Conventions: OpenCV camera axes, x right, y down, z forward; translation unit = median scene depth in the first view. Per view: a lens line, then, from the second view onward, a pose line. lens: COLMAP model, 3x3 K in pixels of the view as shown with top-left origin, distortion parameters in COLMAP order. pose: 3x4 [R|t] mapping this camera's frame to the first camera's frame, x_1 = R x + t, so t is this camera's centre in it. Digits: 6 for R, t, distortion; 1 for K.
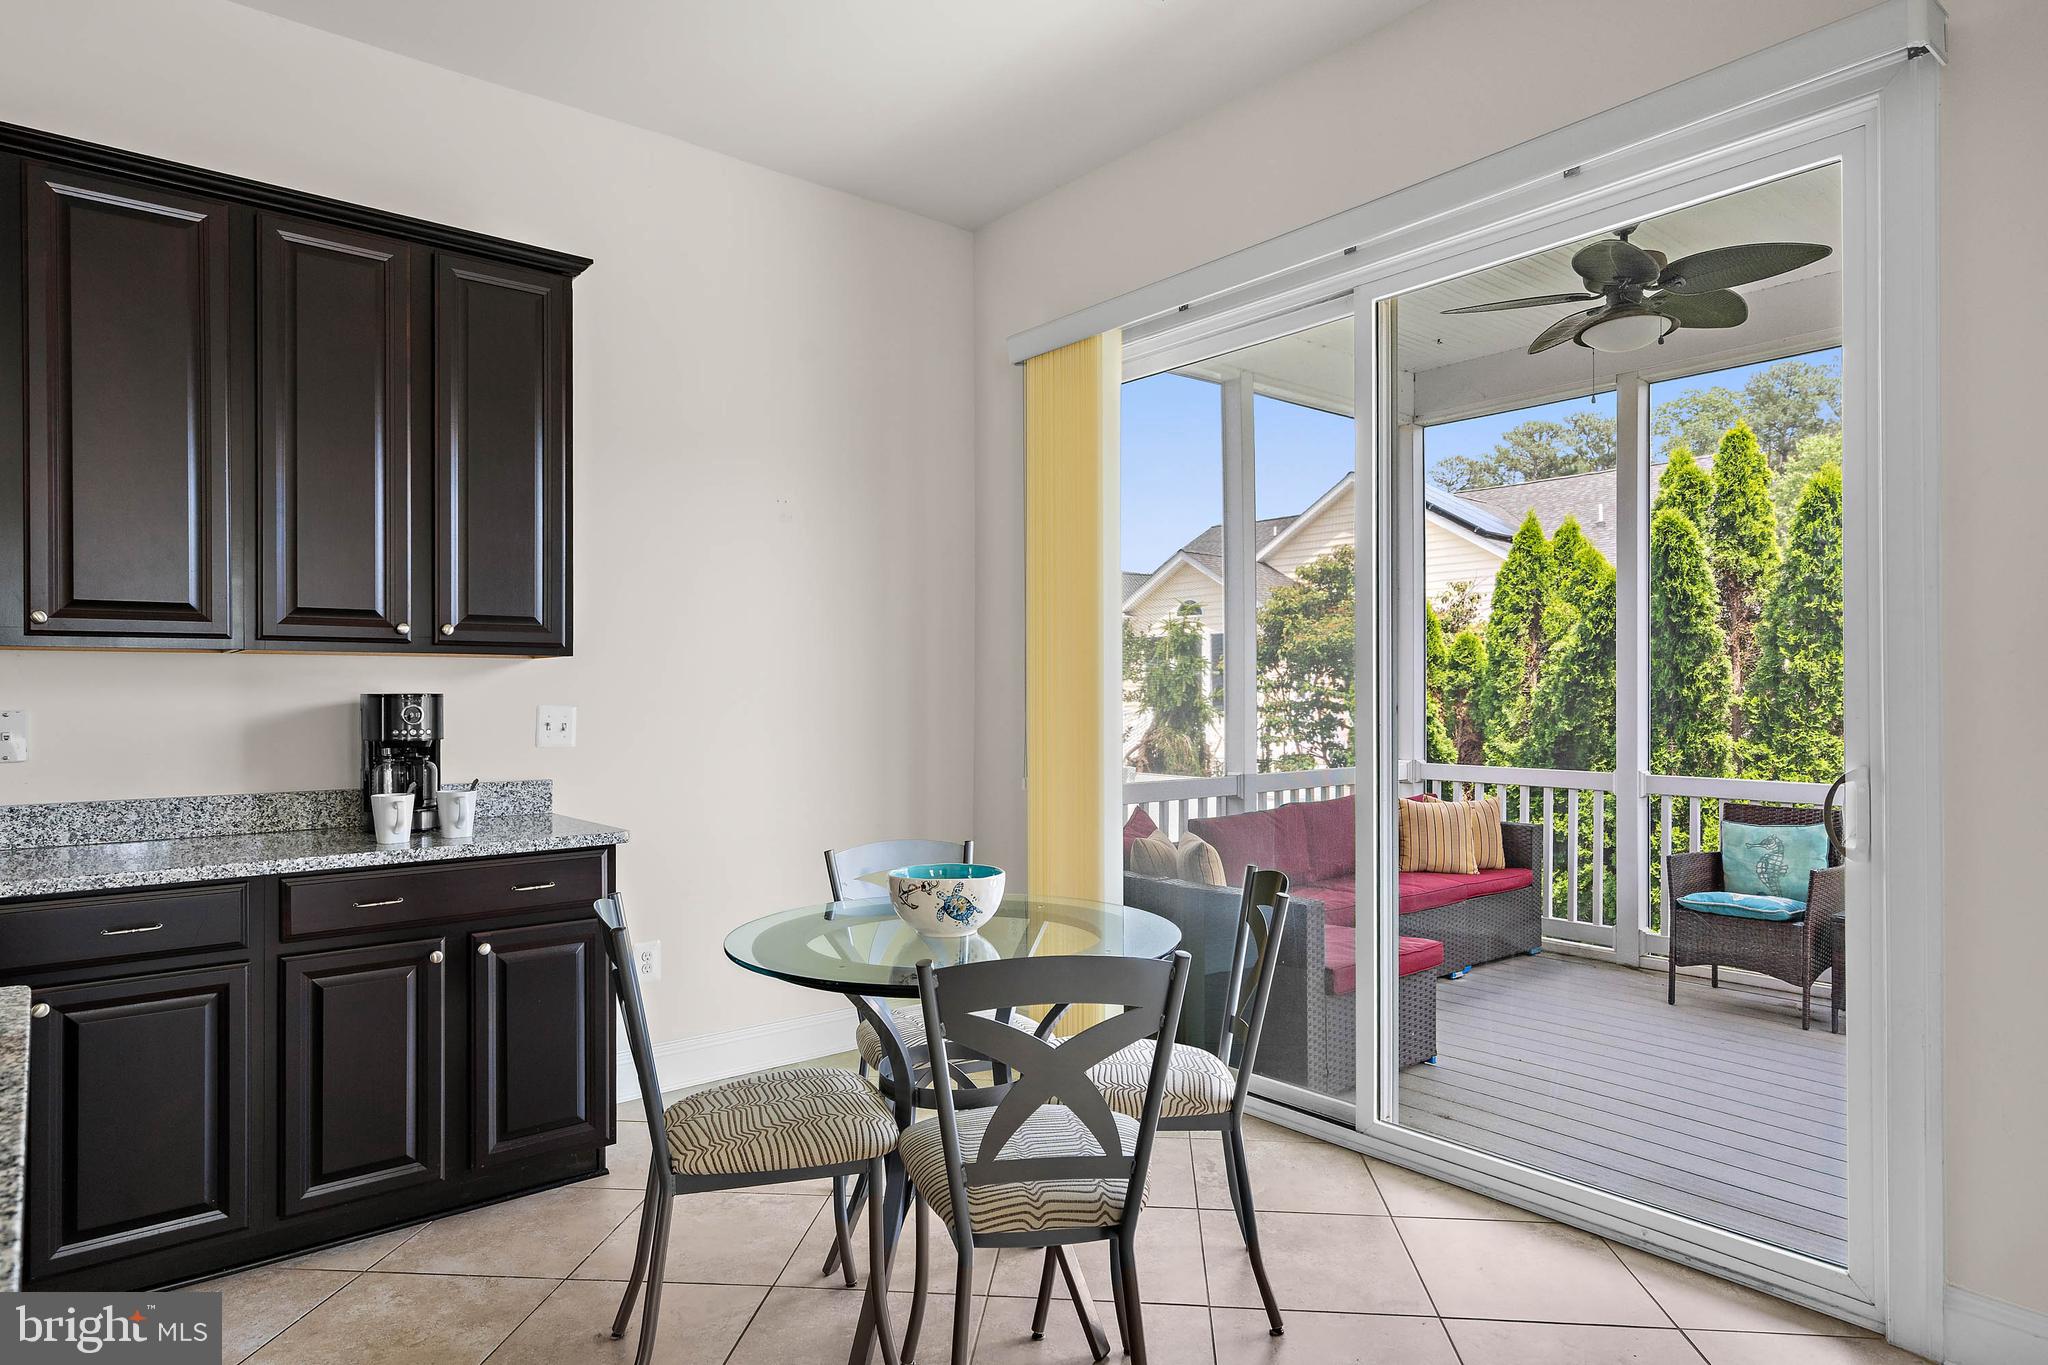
lens RADIAL K [[1180.7, 0, 1019.2], [0, 1180.7, 688.8], [0, 0, 1]] dist [0.011697, -0.002176]
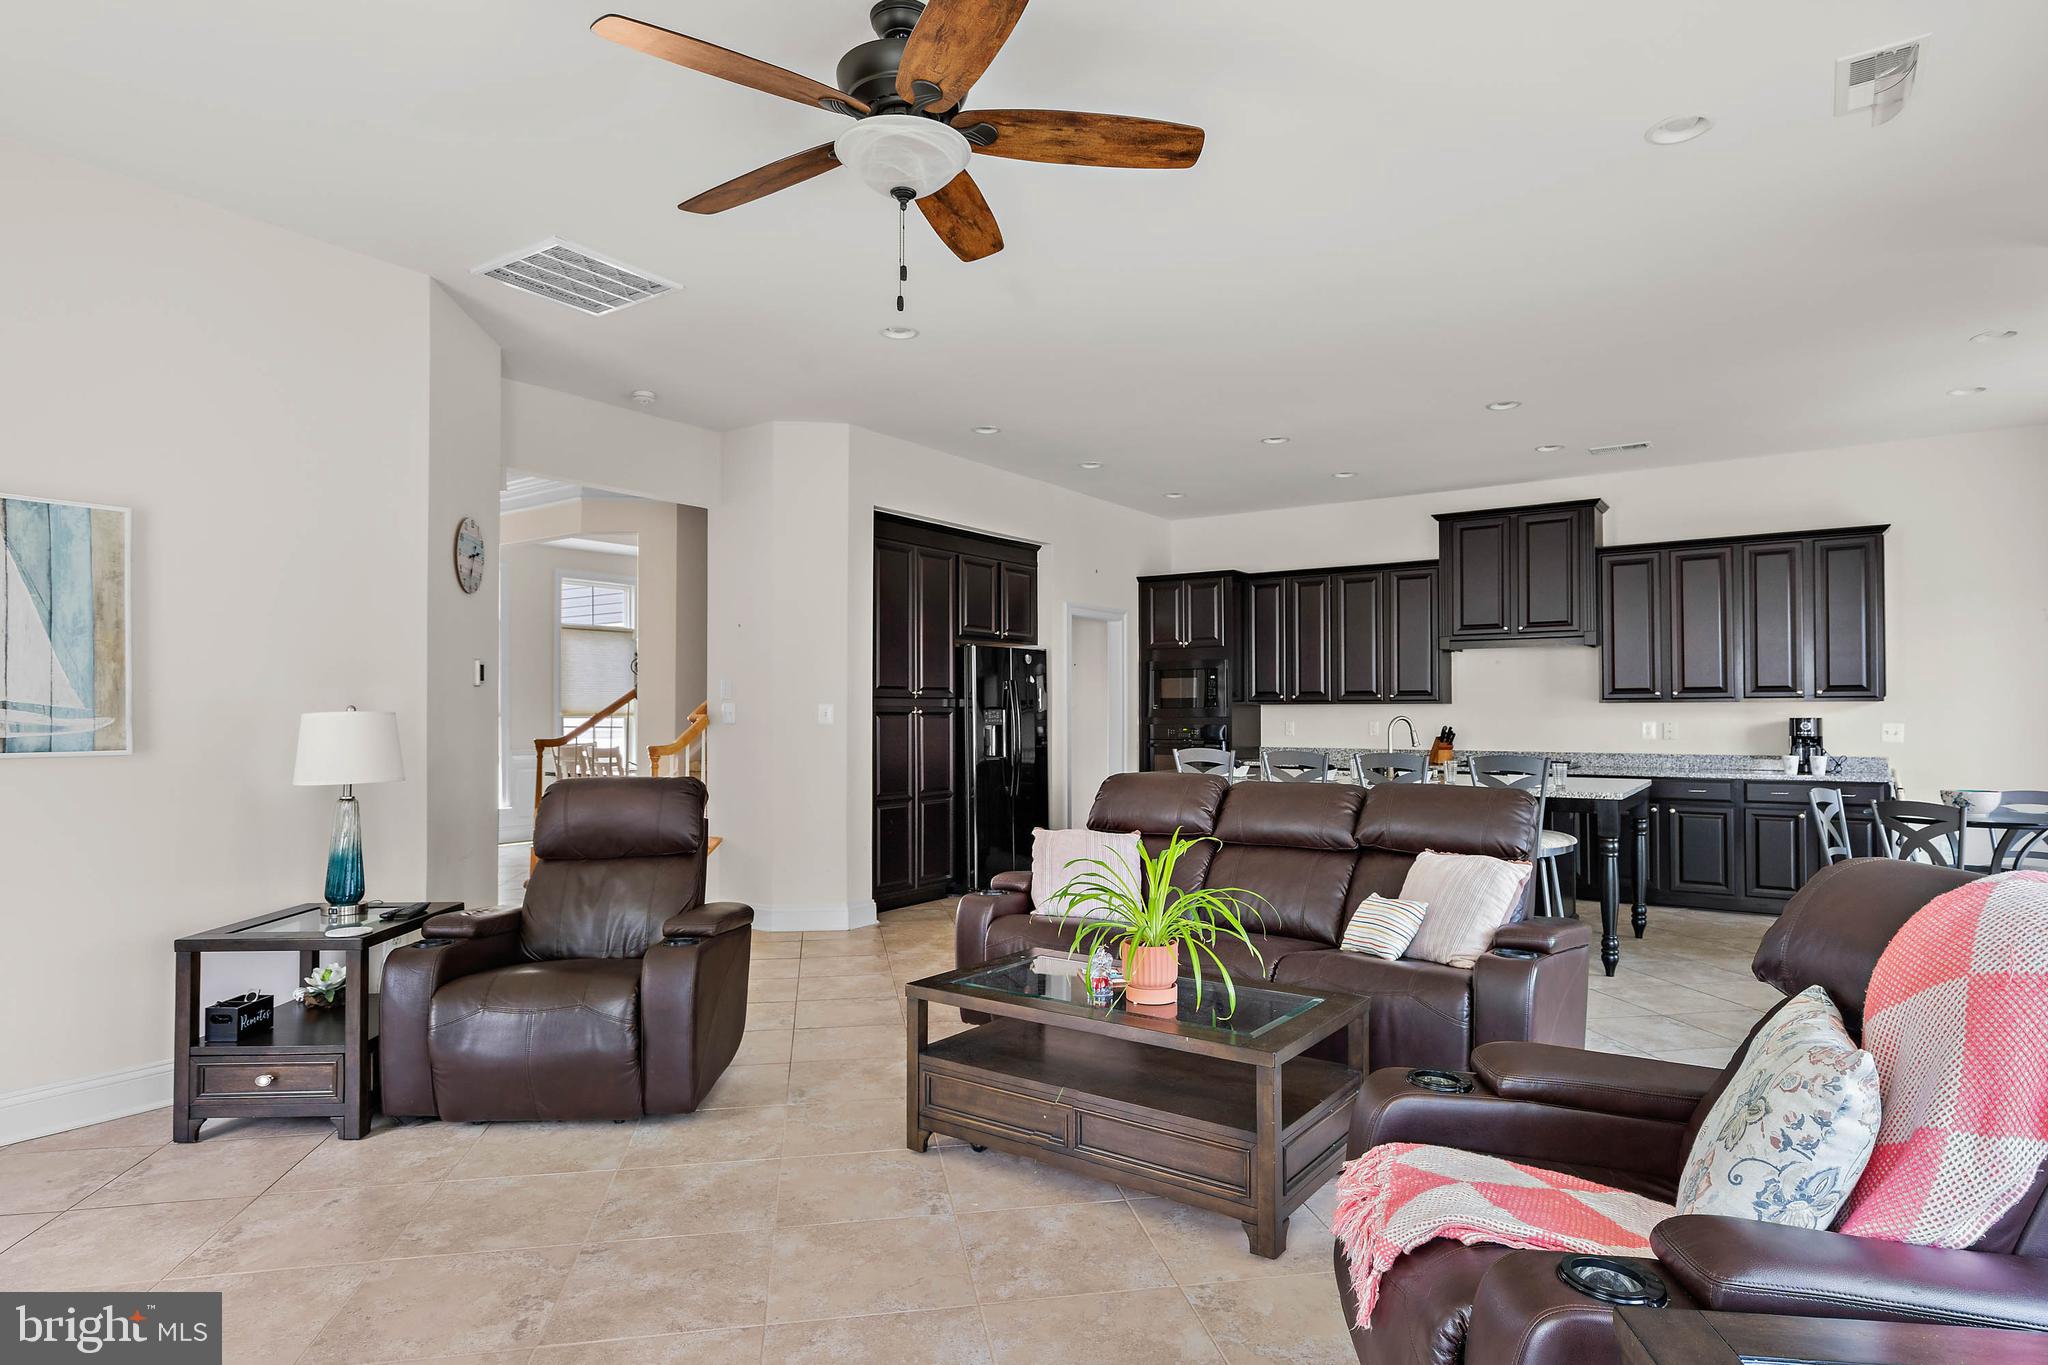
lens RADIAL K [[1125.4, 0, 1030.8], [0, 1125.4, 687.9], [0, 0, 1]] dist [0.005752, 0.000174]
pose [[0.265722, -0.020868, -0.963824, 0.569009], [0.004978, 0.999782, -0.020274, -0.007695], [0.964037, 0.000590, 0.265768, -0.511118]]
